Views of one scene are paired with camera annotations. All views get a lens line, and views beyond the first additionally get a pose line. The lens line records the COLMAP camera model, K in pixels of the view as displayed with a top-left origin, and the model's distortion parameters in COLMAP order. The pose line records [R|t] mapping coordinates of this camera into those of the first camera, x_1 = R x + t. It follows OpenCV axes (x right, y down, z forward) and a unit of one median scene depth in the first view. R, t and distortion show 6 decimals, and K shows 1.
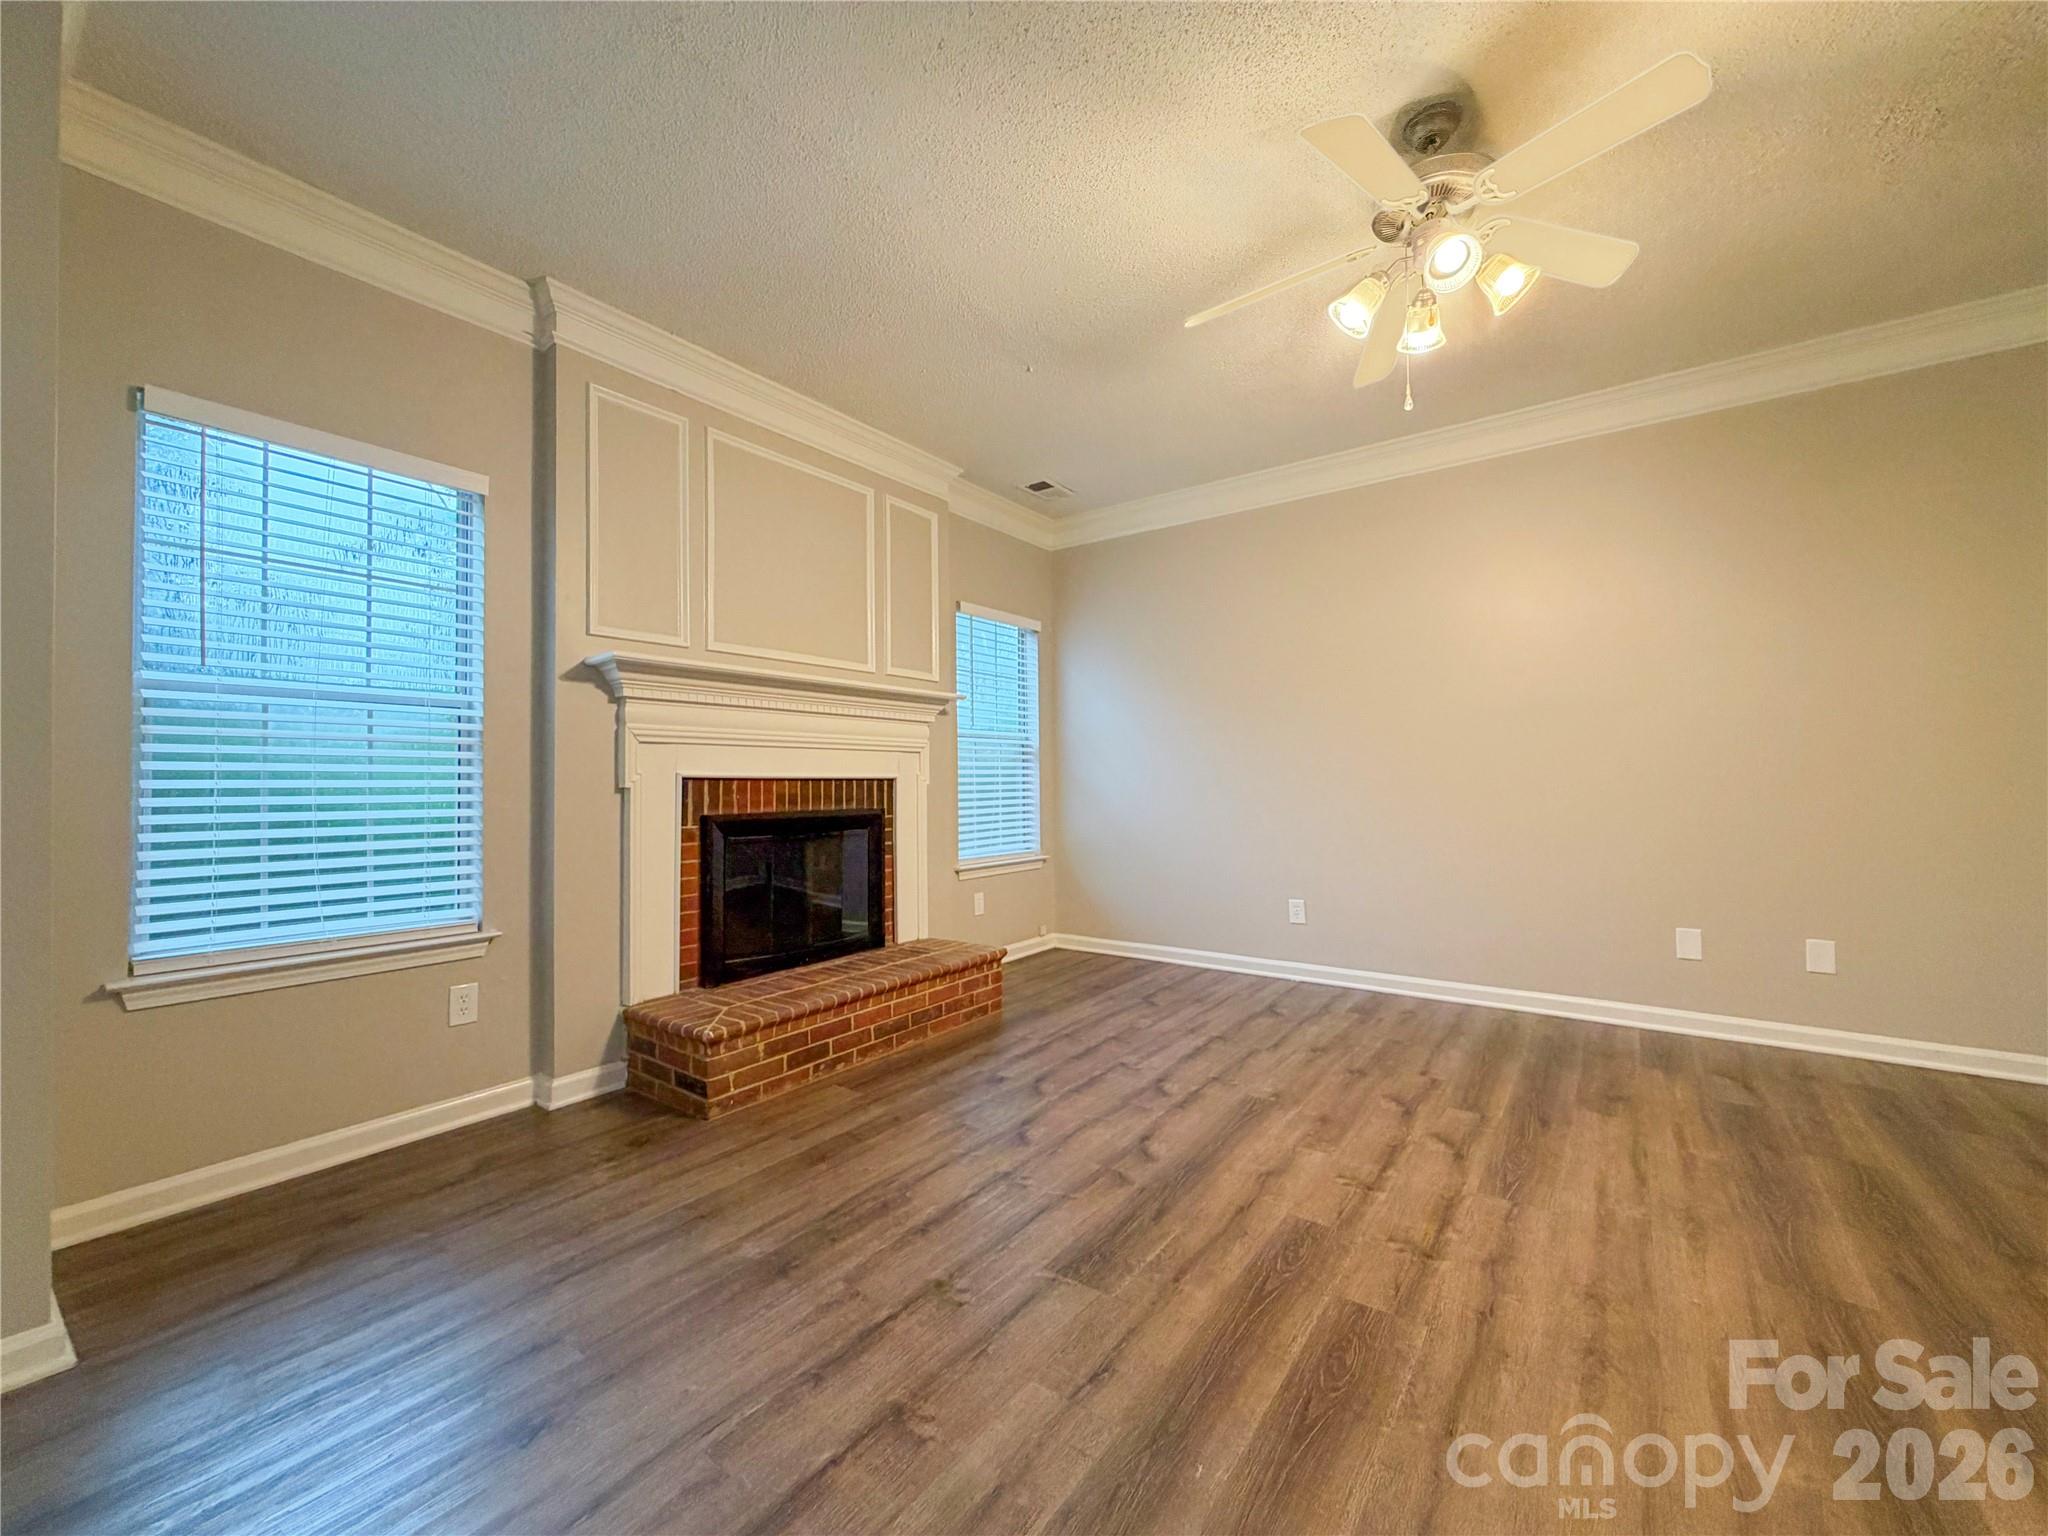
lens RADIAL K [[819.7, 0, 1010.8], [0, 819.7, 759.7], [0, 0, 1]] dist [-0.000652, -0.001267]
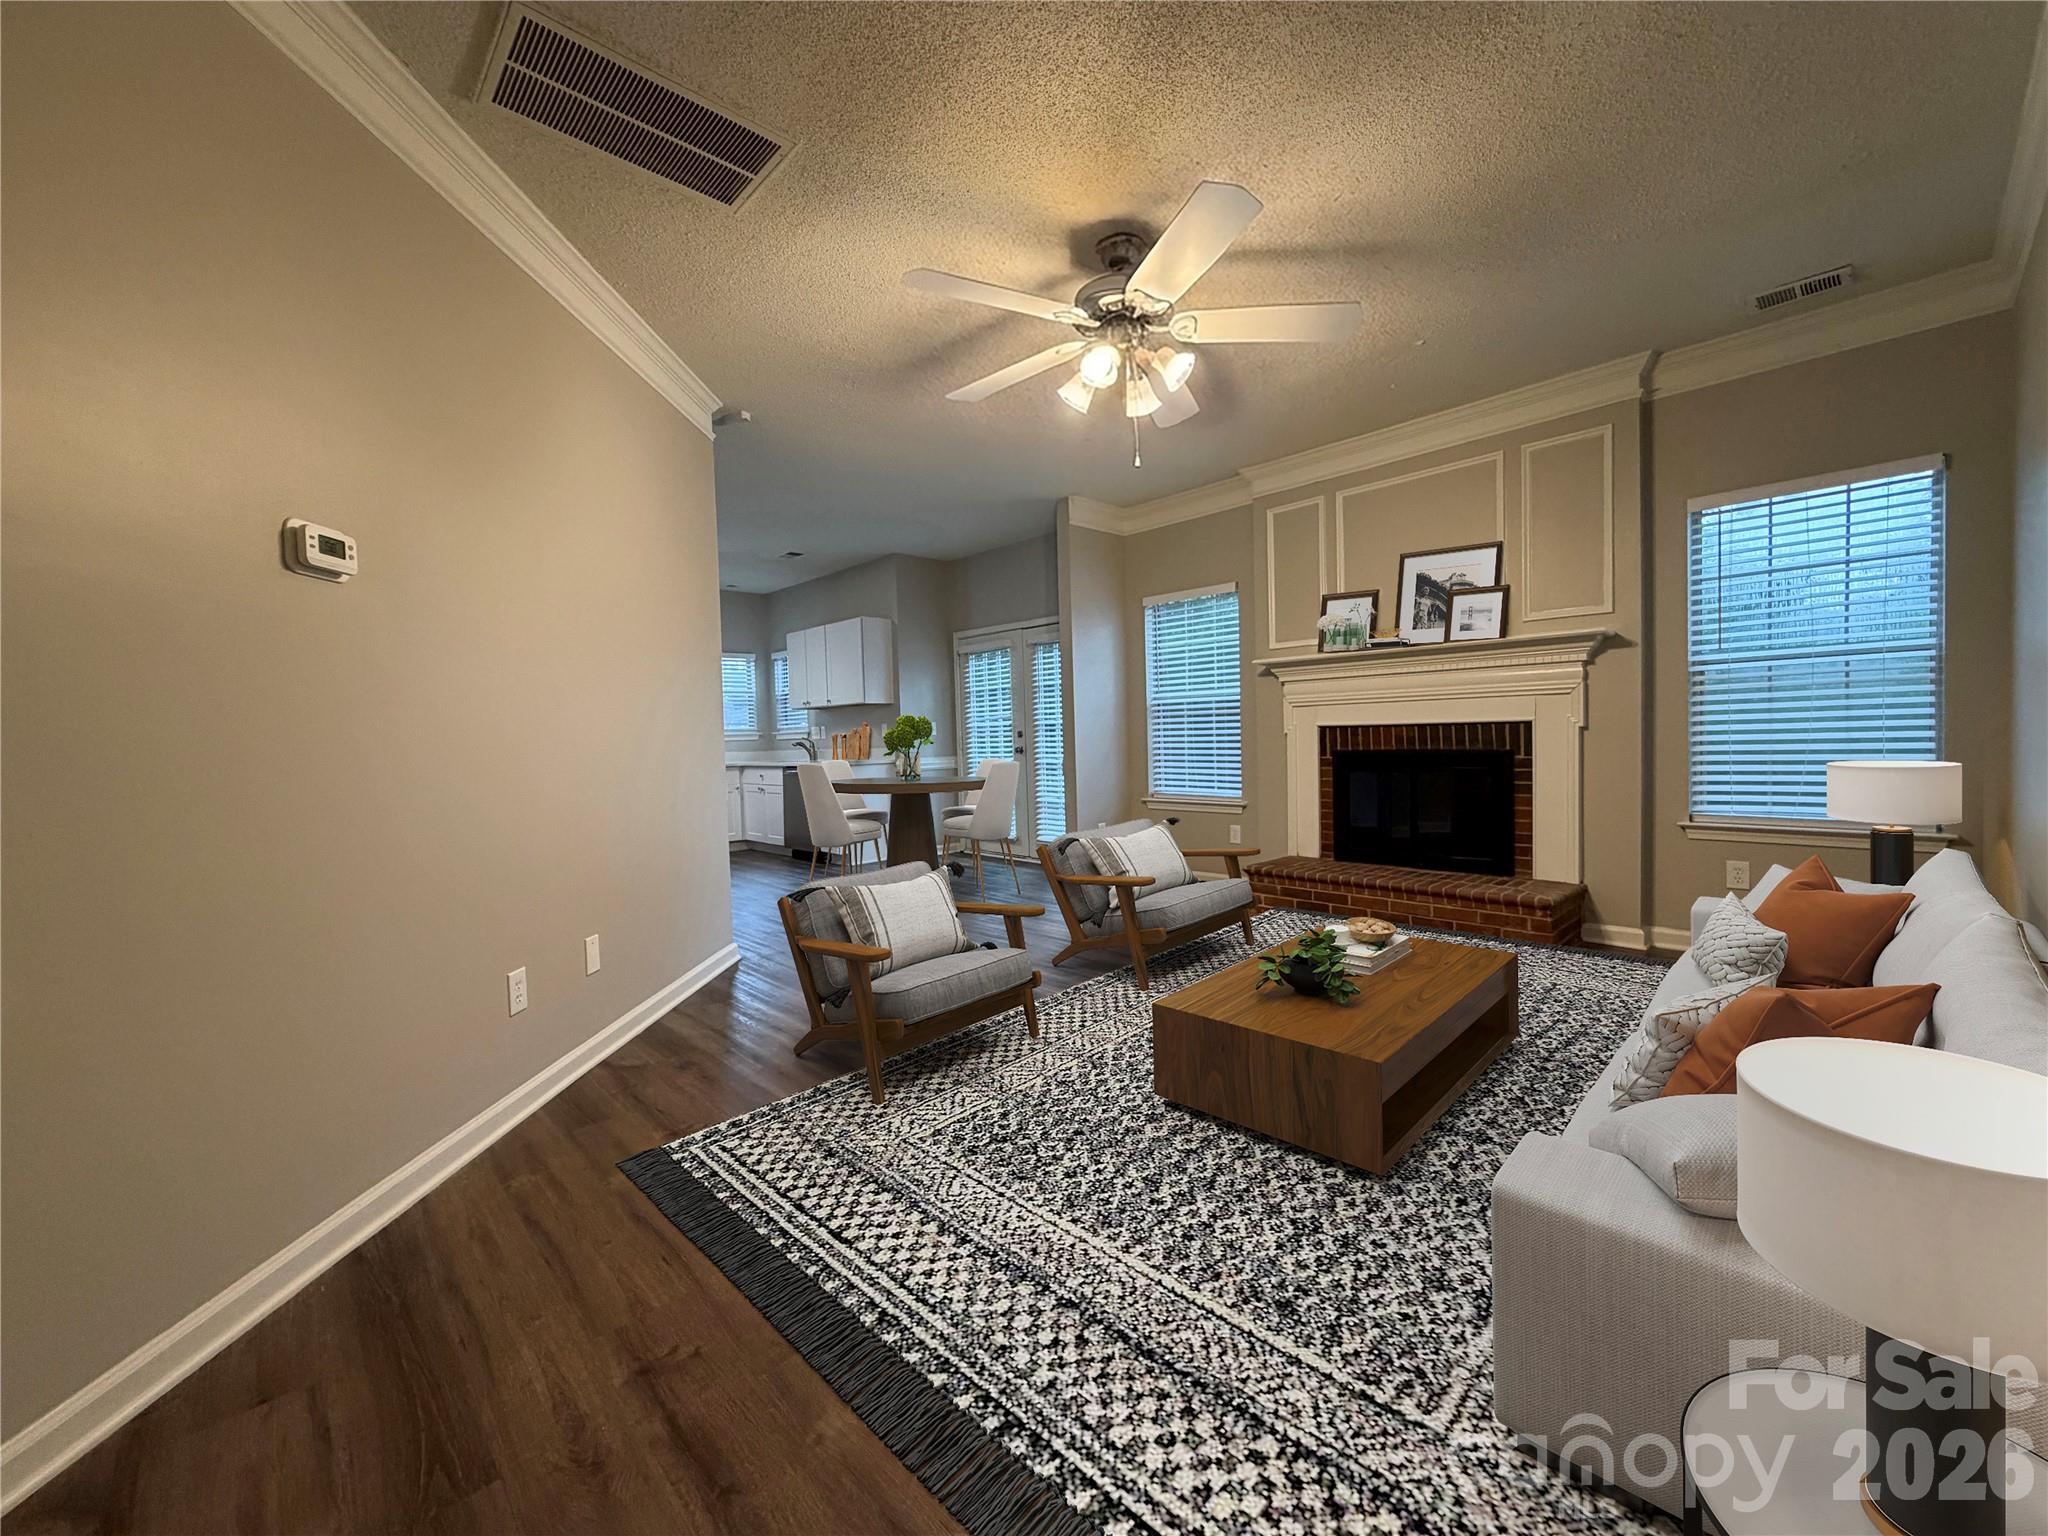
lens RADIAL K [[819.7, 0, 1014.8], [0, 819.7, 769.1], [0, 0, 1]] dist [-0.000652, -0.001267]
pose [[-0.175161, 0.051614, -0.983186, 1.247694], [0.053997, 0.997625, 0.042752, 0.003708], [0.983058, -0.045601, -0.177532, 0.672927]]
